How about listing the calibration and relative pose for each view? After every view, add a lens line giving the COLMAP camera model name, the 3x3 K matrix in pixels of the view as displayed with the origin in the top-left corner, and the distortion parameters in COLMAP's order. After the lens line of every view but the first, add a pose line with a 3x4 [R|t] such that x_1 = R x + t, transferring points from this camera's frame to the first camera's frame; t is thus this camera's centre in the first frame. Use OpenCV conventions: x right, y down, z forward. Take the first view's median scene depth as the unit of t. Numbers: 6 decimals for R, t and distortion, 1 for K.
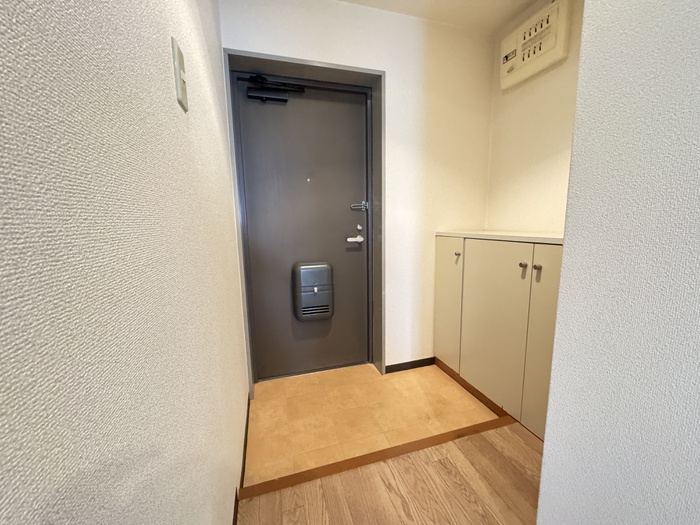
lens RADIAL K [[278.7, 0, 349.5], [0, 278.7, 262.9], [0, 0, 1]] dist [-0.001115, -0.000286]
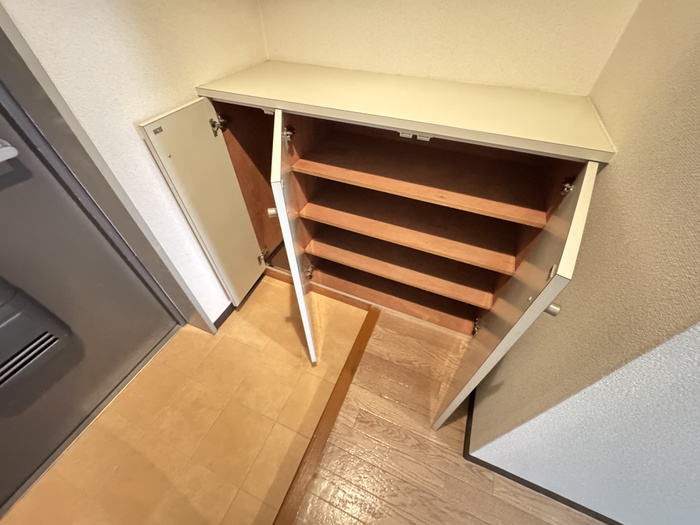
lens RADIAL K [[278.7, 0, 349.5], [0, 278.7, 262.9], [0, 0, 1]] dist [-0.001115, -0.000286]
pose [[0.639725, -0.543785, 0.543185, 0.061692], [0.096519, 0.757959, 0.645122, -0.197332], [-0.762520, -0.360273, 0.537370, 0.502379]]
